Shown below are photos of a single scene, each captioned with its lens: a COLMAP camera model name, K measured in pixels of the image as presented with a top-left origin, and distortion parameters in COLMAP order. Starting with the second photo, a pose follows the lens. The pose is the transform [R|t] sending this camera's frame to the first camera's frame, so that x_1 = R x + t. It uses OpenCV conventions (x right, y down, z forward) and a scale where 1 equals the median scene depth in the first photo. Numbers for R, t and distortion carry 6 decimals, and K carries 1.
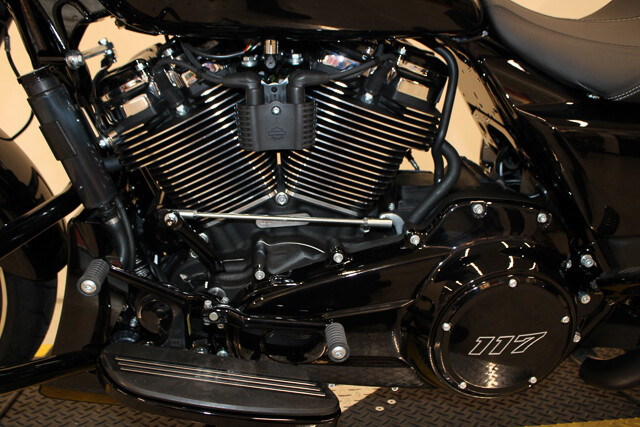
lens RADIAL K [[600.5, 0, 317.1], [0, 600.5, 209.6], [0, 0, 1]] dist [-0.048754, 0.000000]
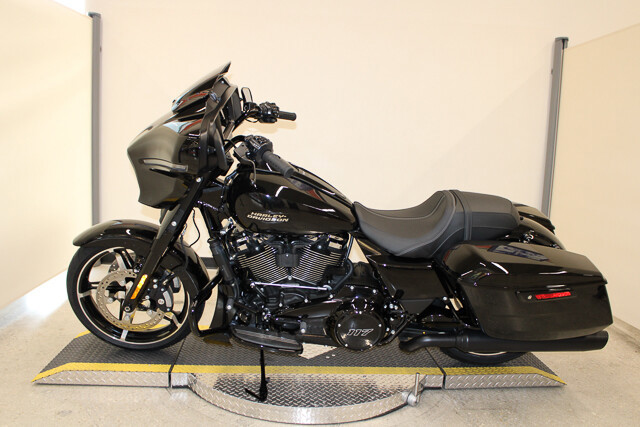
lens RADIAL K [[526.4, 0, 321.8], [0, 526.4, 215.8], [0, 0, 1]] dist [-0.165282, 0.133625]
pose [[0.997477, 0.042707, -0.056709, 0.238887], [-0.043524, 0.998965, -0.013243, -0.310244], [0.056084, 0.015678, 0.998303, -1.610181]]
